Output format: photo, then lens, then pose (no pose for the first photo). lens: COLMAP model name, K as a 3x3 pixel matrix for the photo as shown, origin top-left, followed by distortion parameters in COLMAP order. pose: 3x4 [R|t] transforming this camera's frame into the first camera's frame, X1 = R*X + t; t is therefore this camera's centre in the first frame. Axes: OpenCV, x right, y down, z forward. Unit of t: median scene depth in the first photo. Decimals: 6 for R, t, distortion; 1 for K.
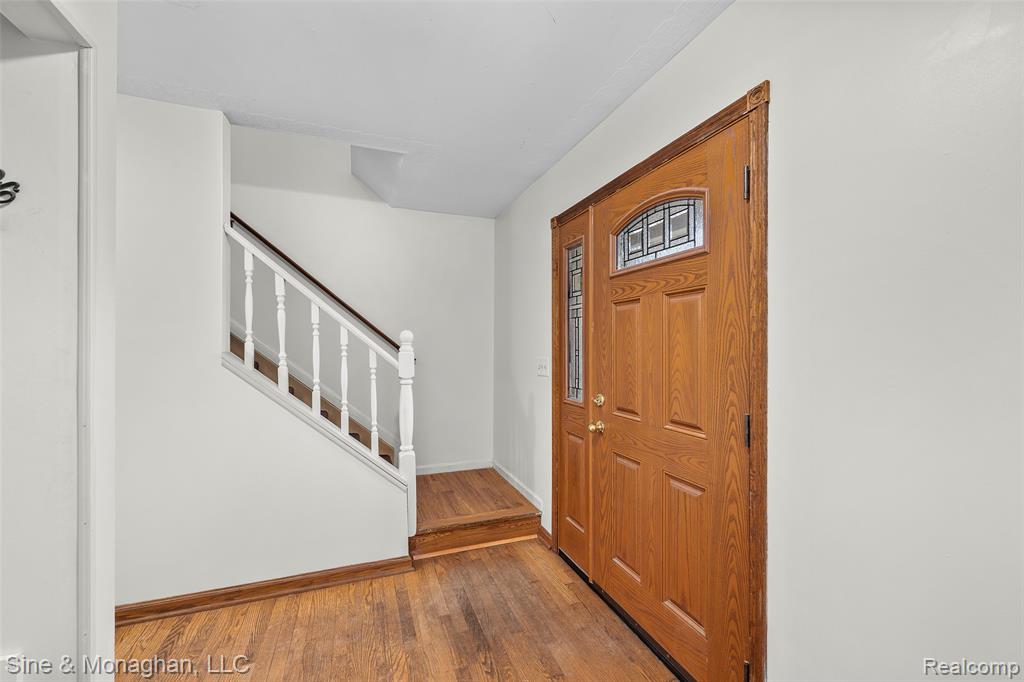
lens RADIAL K [[406.7, 0, 511.1], [0, 406.7, 344.3], [0, 0, 1]] dist [-0.002891, -0.000039]
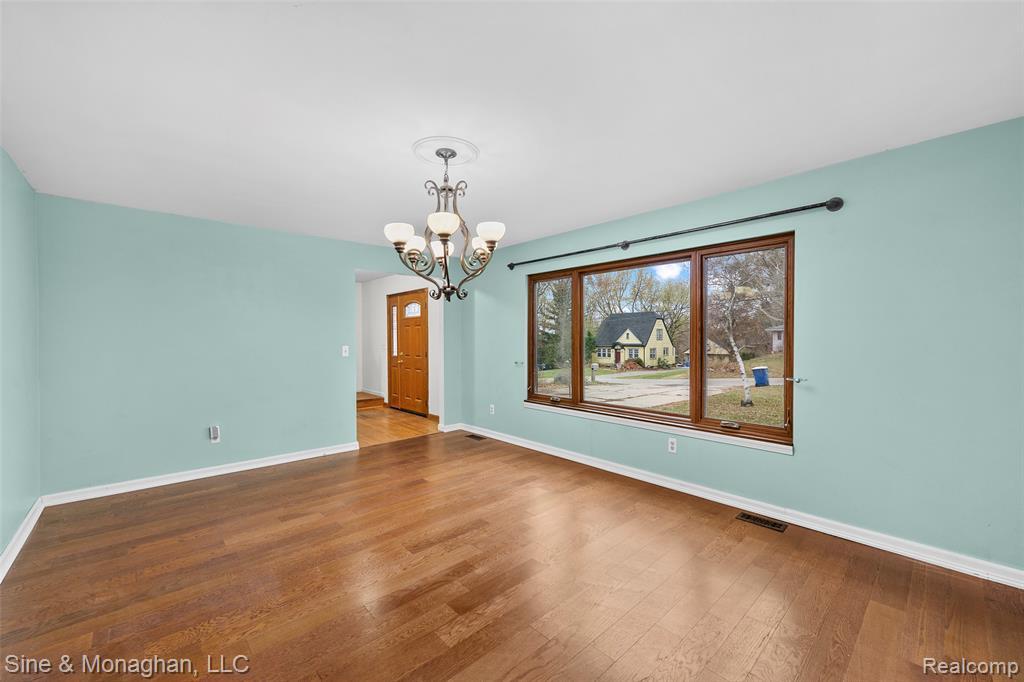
lens RADIAL K [[406.7, 0, 512.3], [0, 406.7, 340.0], [0, 0, 1]] dist [-0.002891, -0.000039]
pose [[0.936337, -0.007974, 0.351011, -0.095332], [0.004406, 0.999930, 0.010960, -0.008915], [-0.351074, -0.008716, 0.936307, -2.326364]]
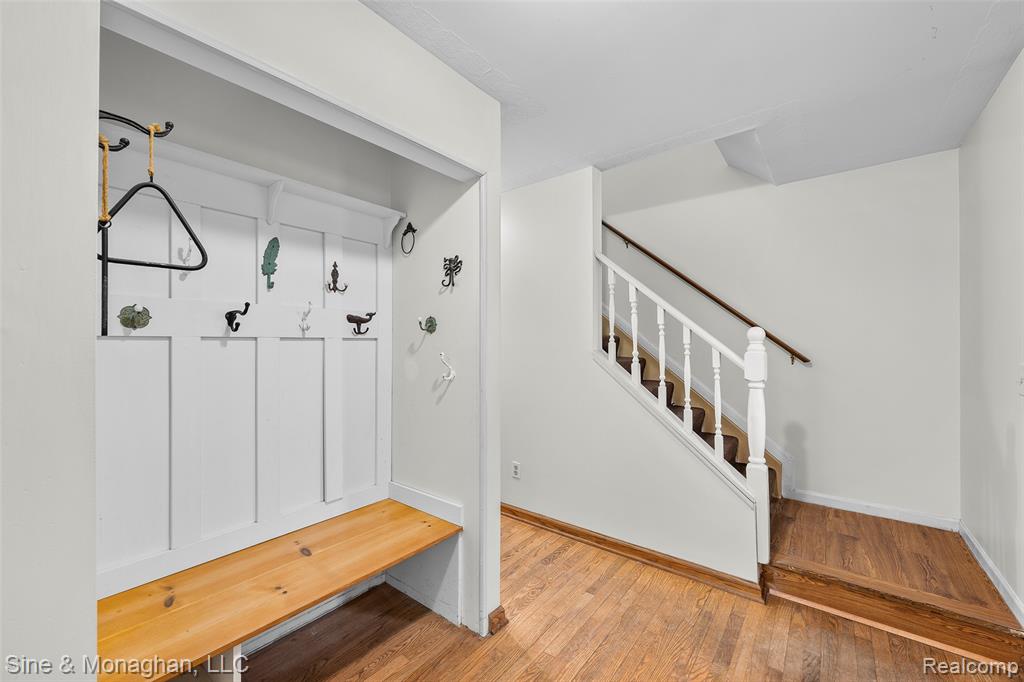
lens RADIAL K [[406.7, 0, 510.9], [0, 406.7, 340.7], [0, 0, 1]] dist [-0.002891, -0.000039]
pose [[0.501863, -0.012595, -0.864855, 0.249601], [0.006775, 0.999921, -0.010631, 0.001658], [0.864920, -0.000524, 0.501909, 0.101735]]
